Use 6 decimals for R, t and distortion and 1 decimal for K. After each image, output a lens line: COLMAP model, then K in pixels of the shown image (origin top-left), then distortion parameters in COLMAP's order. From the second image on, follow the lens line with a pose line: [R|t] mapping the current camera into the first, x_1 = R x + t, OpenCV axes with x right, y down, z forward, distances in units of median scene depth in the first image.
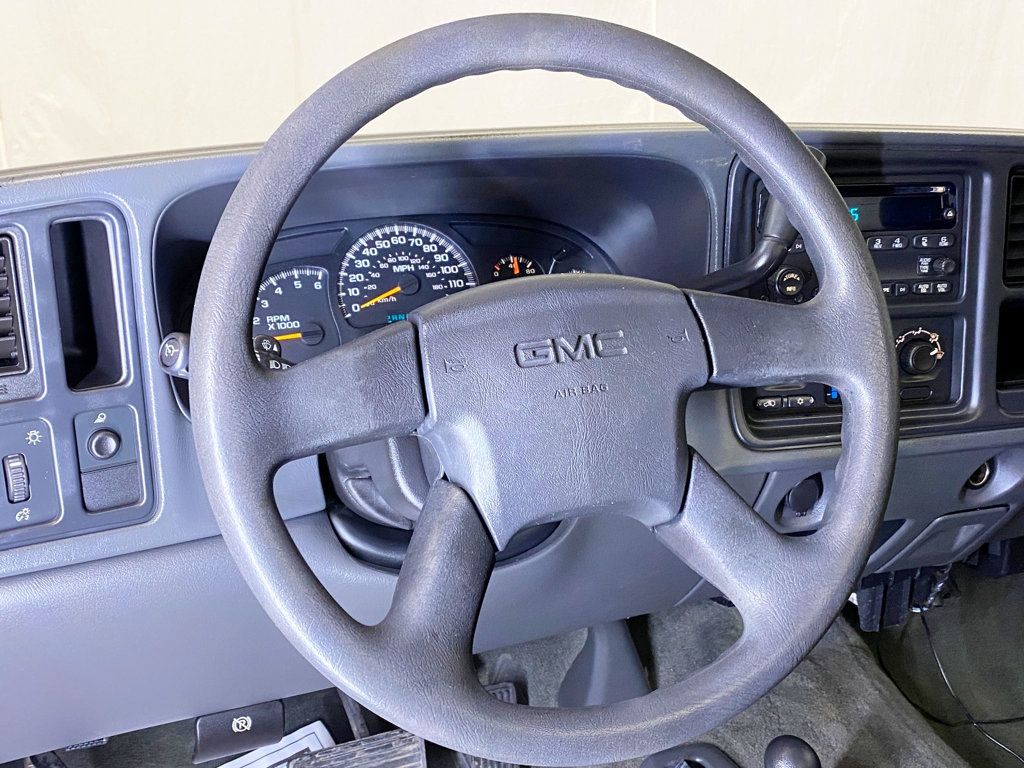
lens RADIAL K [[1069.5, 0, 512.0], [0, 1069.5, 384.0], [0, 0, 1]] dist [0.143424, -0.401640]
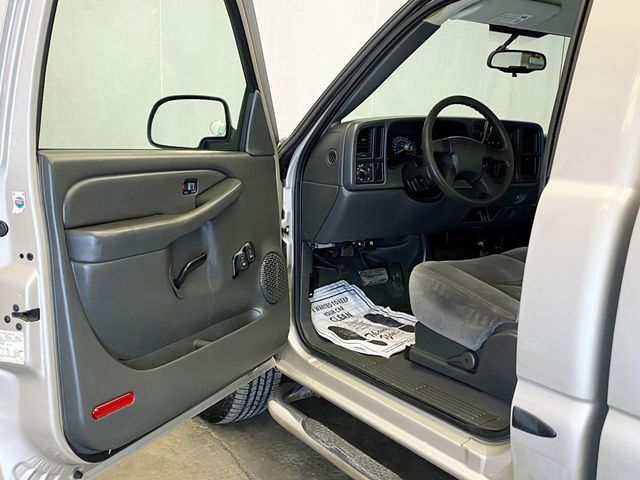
lens RADIAL K [[668.4, 0, 320.0], [0, 668.4, 240.0], [0, 0, 1]] dist [0.143424, -0.401640]
pose [[0.977381, 0.000370, 0.211487, -1.087519], [0.019129, 0.995745, -0.090149, 0.566838], [-0.210620, 0.092156, 0.973214, -1.750894]]
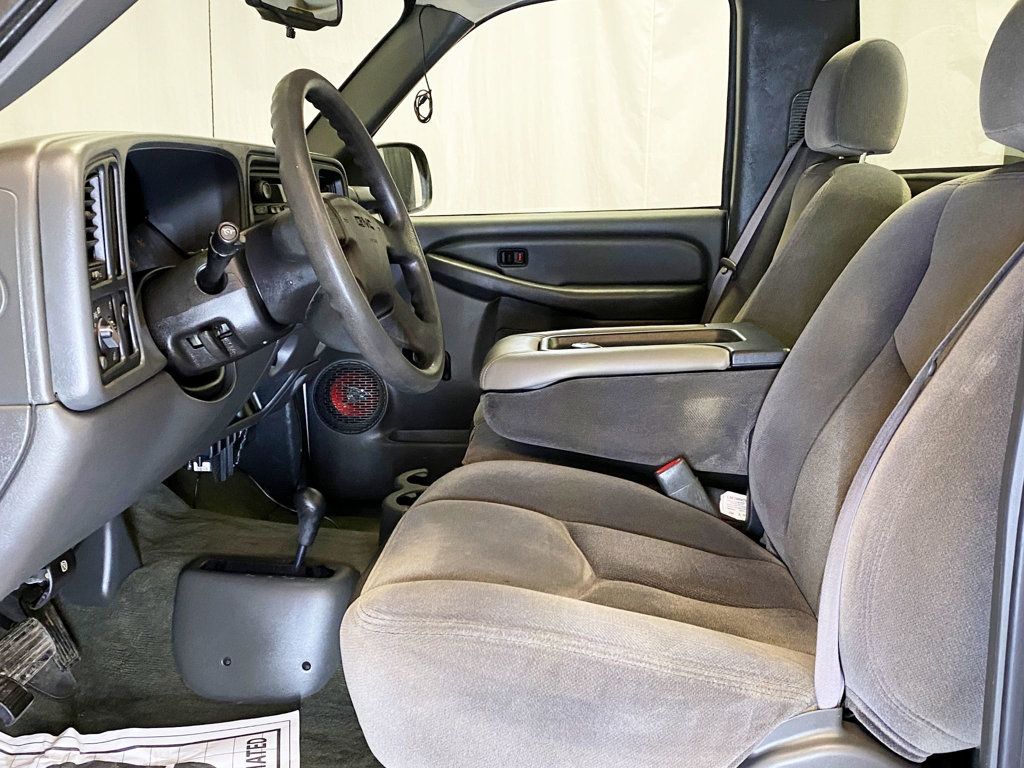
lens RADIAL K [[1069.5, 0, 512.0], [0, 1069.5, 384.0], [0, 0, 1]] dist [0.143424, -0.401640]
pose [[0.432808, -0.154698, 0.888114, -1.196563], [0.239710, 0.969448, 0.052047, 0.162896], [-0.869032, 0.190364, 0.456668, -0.136362]]
